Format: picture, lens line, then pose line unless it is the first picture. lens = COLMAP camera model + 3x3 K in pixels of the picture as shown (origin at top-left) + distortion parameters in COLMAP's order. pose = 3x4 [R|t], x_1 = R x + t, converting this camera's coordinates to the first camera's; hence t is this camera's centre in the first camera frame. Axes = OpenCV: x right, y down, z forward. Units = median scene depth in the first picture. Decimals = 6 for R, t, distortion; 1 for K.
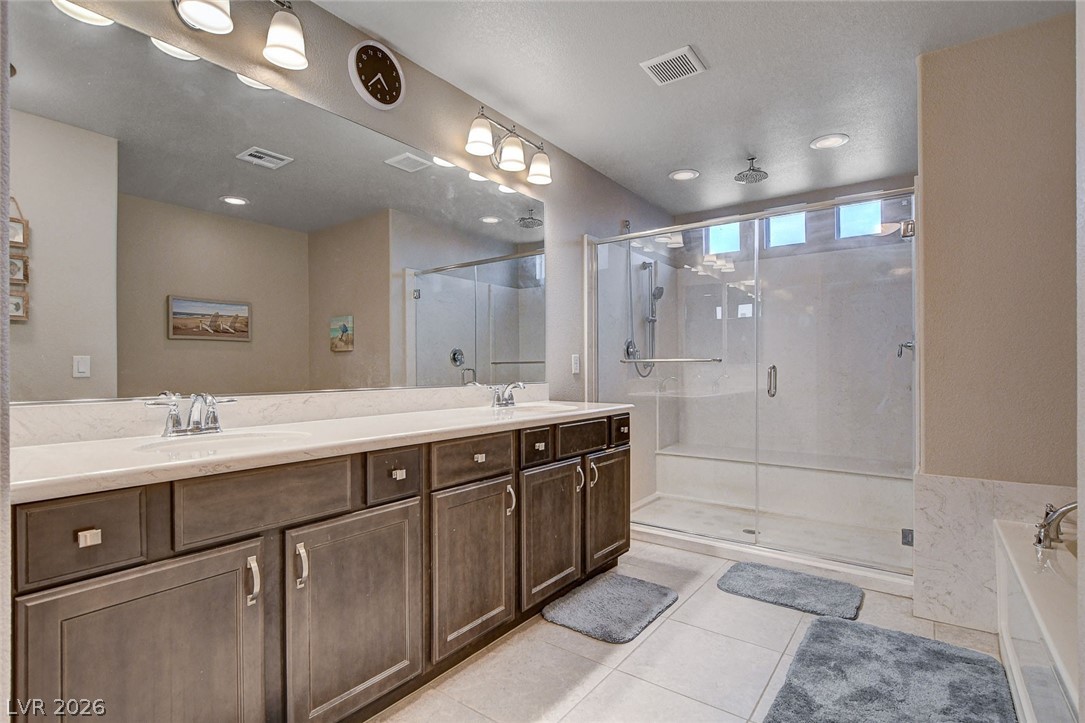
lens RADIAL K [[525.4, 0, 551.0], [0, 525.4, 365.5], [0, 0, 1]] dist [-0.000991, -0.000501]
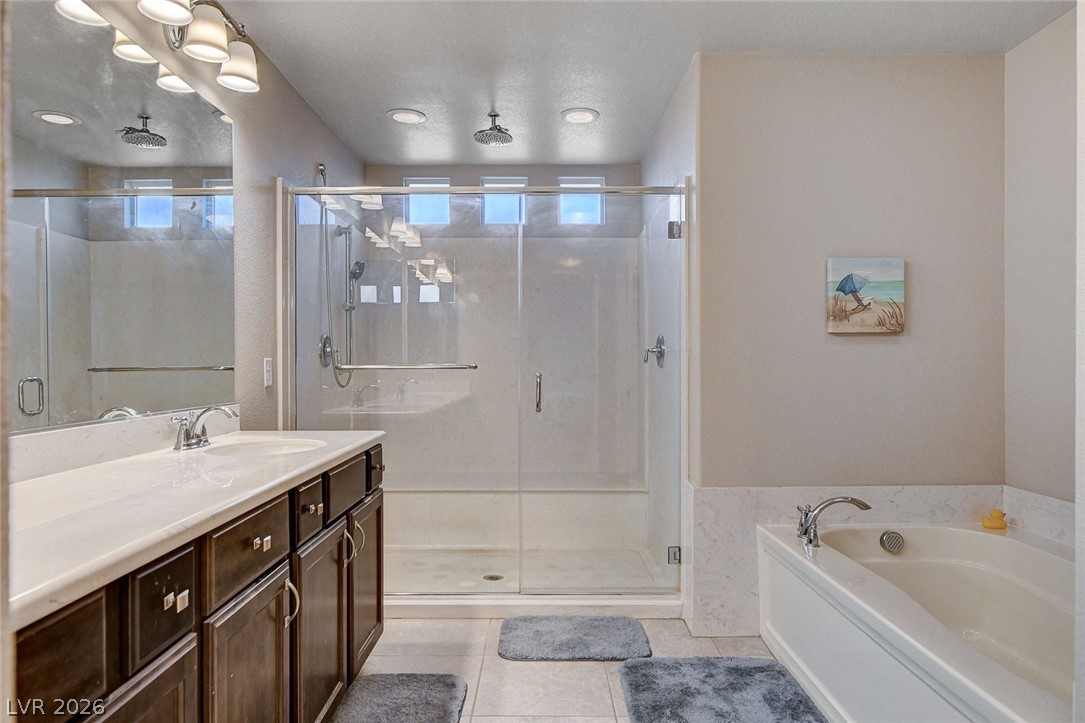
lens RADIAL K [[692.1, 0, 545.8], [0, 692.1, 364.2], [0, 0, 1]] dist [0.004910, 0.003723]
pose [[0.809261, -0.001692, 0.587447, -0.208345], [-0.001530, 0.999986, 0.004987, -0.020578], [-0.587447, -0.004935, 0.809247, 0.105210]]
